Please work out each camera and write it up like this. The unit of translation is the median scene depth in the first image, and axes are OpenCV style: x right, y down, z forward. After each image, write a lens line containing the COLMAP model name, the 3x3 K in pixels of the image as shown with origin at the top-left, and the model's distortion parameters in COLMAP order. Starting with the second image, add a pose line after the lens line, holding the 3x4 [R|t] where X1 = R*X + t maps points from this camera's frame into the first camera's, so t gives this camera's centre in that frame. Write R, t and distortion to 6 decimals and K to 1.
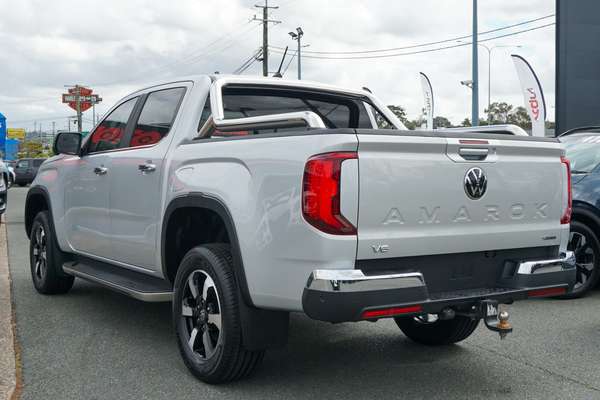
lens RADIAL K [[766.5, 0, 317.9], [0, 766.5, 169.5], [0, 0, 1]] dist [-0.035478, 0.000000]
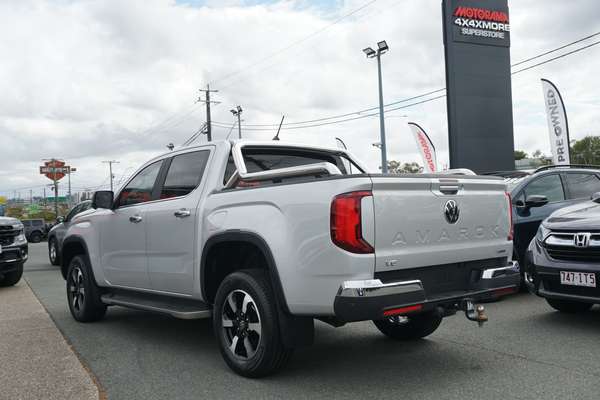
lens RADIAL K [[612.9, 0, 299.9], [0, 612.9, 202.3], [0, 0, 1]] dist [-0.032107, 0.000000]
pose [[0.995619, -0.043684, 0.082667, -0.121085], [0.045816, 0.998660, -0.024073, 0.012679], [-0.081505, 0.027755, 0.996286, -0.035180]]
